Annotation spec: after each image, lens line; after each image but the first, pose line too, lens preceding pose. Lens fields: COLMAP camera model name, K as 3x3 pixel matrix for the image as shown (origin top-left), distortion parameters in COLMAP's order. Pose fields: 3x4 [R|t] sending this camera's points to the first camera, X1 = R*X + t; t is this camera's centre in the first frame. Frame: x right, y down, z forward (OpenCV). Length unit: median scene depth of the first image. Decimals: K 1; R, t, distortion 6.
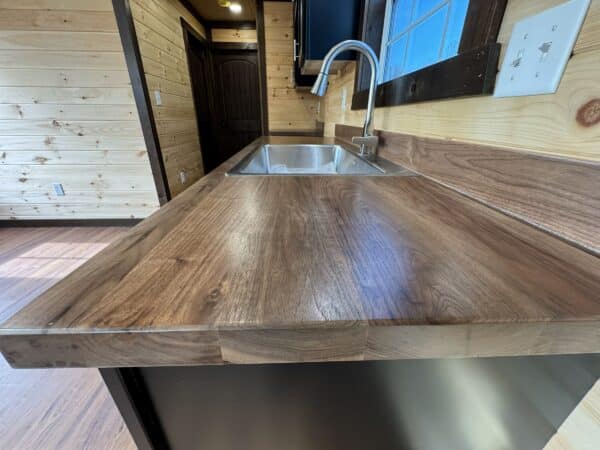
lens RADIAL K [[241.3, 0, 301.2], [0, 241.3, 224.2], [0, 0, 1]] dist [0.001139, 0.000129]
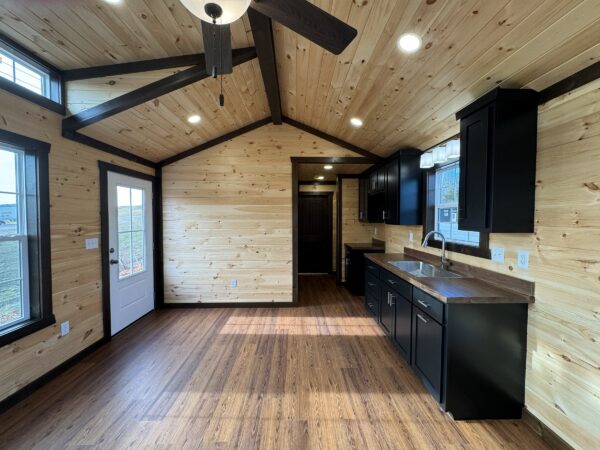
lens RADIAL K [[241.3, 0, 300.4], [0, 241.3, 226.0], [0, 0, 1]] dist [0.001139, 0.000129]
pose [[0.999714, -0.009826, -0.021825, -0.544670], [0.001076, 0.929372, -0.369144, 0.109249], [0.023910, 0.369014, 0.929116, -0.716901]]
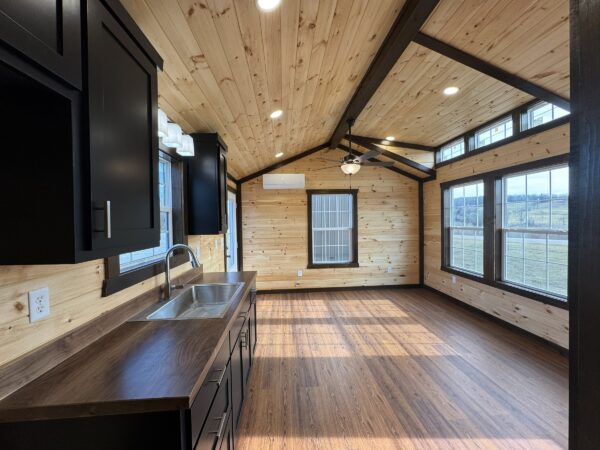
lens RADIAL K [[241.3, 0, 297.8], [0, 241.3, 225.0], [0, 0, 1]] dist [0.001139, 0.000129]
pose [[-0.999872, 0.010046, -0.012486, -0.307216], [0.003796, 0.905419, 0.424503, -0.700325], [0.015570, 0.424401, -0.905341, 1.094915]]
